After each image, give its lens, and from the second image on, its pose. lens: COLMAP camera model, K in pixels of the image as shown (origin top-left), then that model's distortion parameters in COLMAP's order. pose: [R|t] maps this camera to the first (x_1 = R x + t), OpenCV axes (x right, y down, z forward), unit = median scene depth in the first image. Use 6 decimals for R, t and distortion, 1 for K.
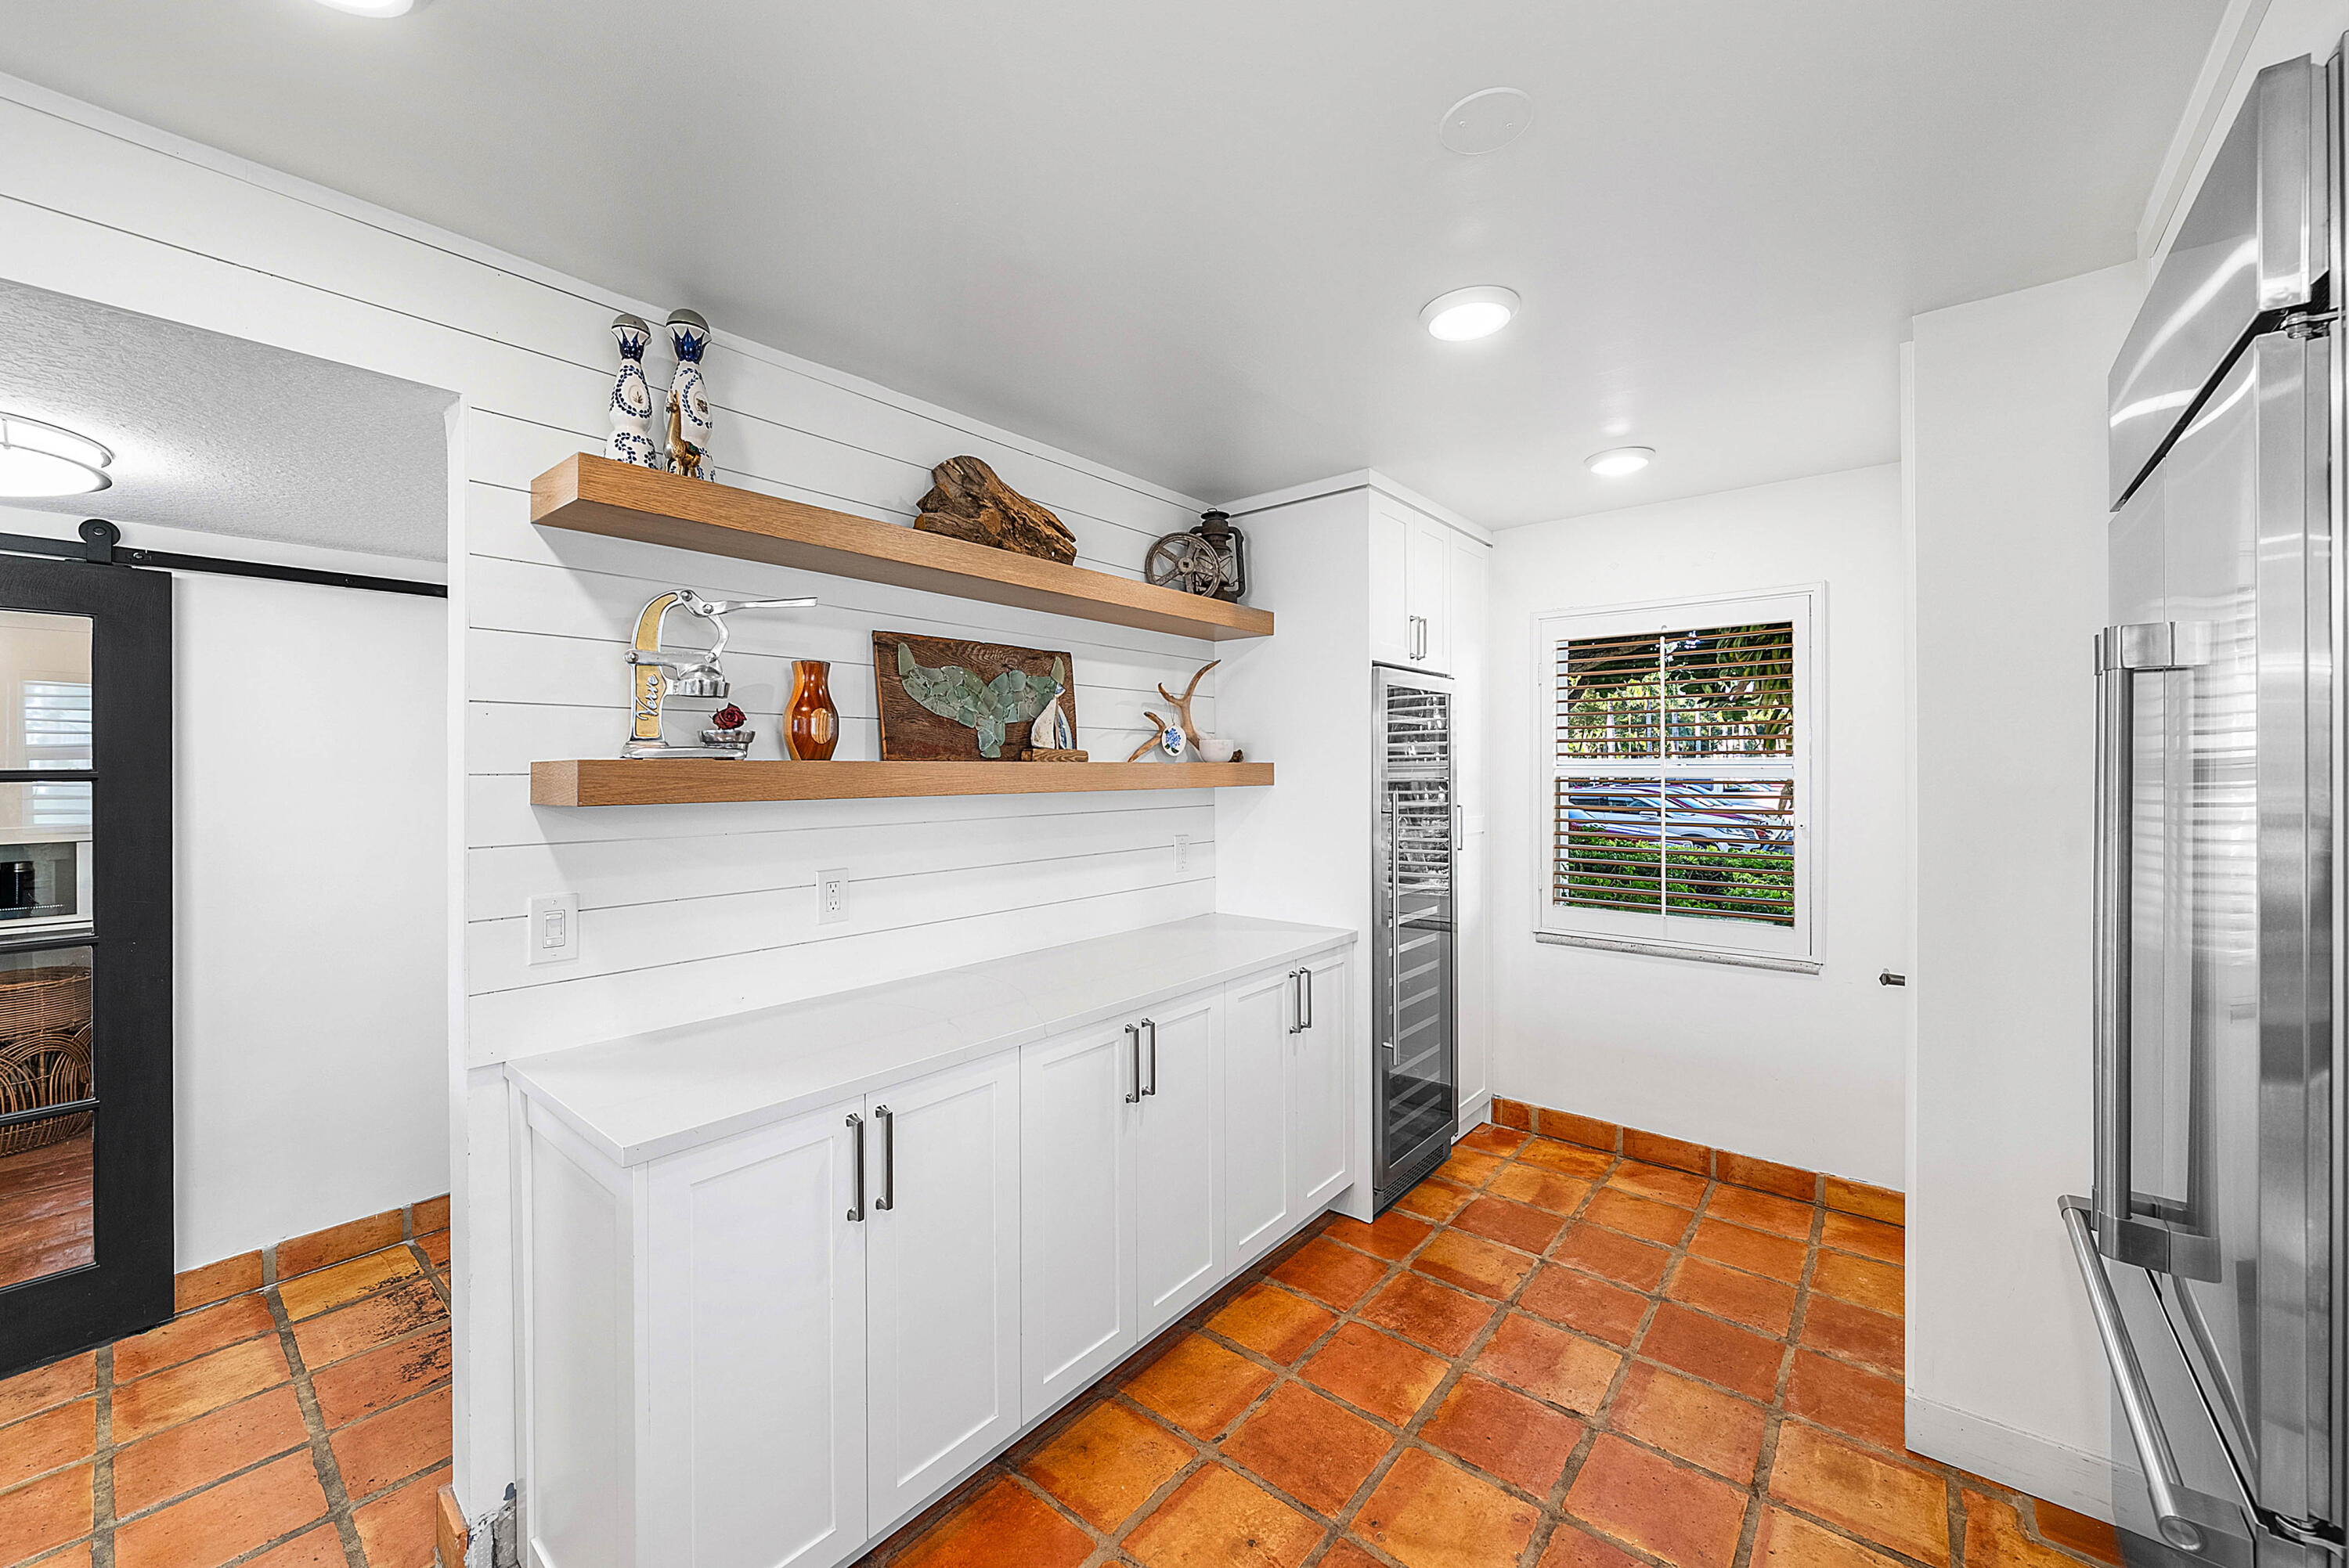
lens RADIAL K [[926.2, 0, 1177.1], [0, 926.2, 770.2], [0, 0, 1]] dist [-0.001040, 0.000062]
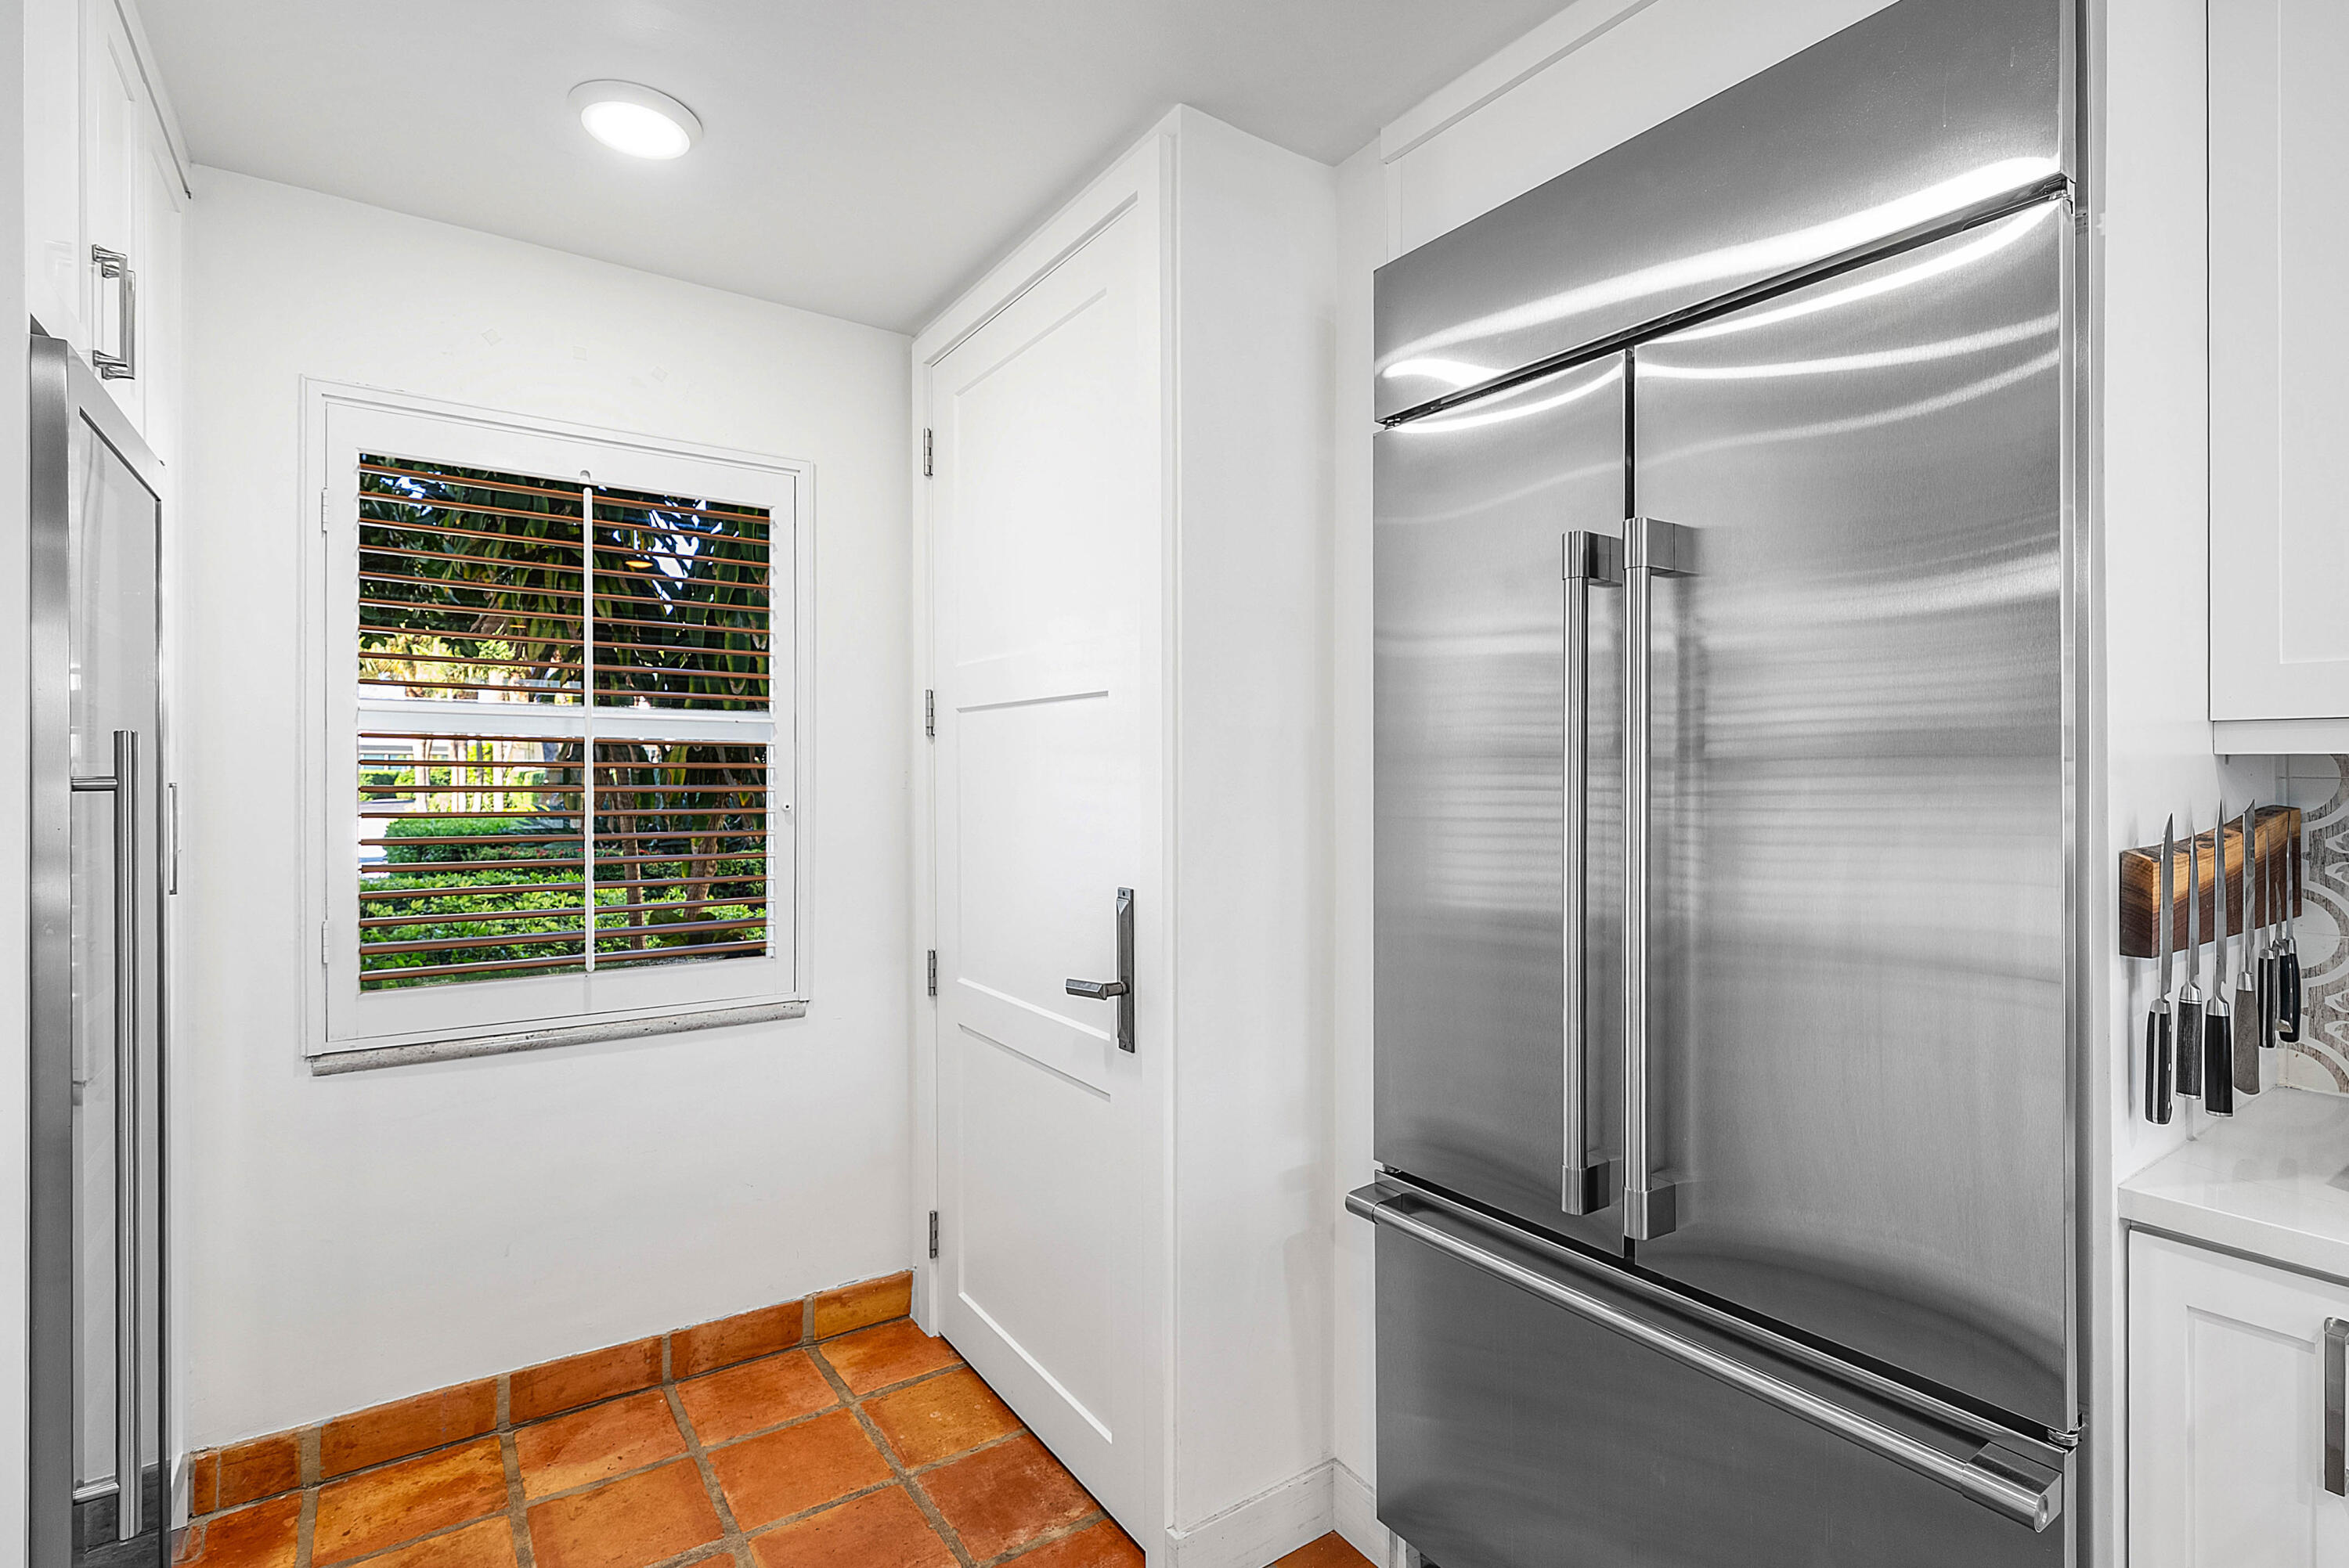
lens RADIAL K [[1110.9, 0, 1174.5], [0, 1110.9, 784.0], [0, 0, 1]] dist [0.000146, 0.000755]
pose [[0.268365, -0.001430, 0.963316, -0.044646], [0.003427, 0.999994, 0.000530, 0.041670], [-0.963311, 0.003159, 0.268368, 0.472234]]
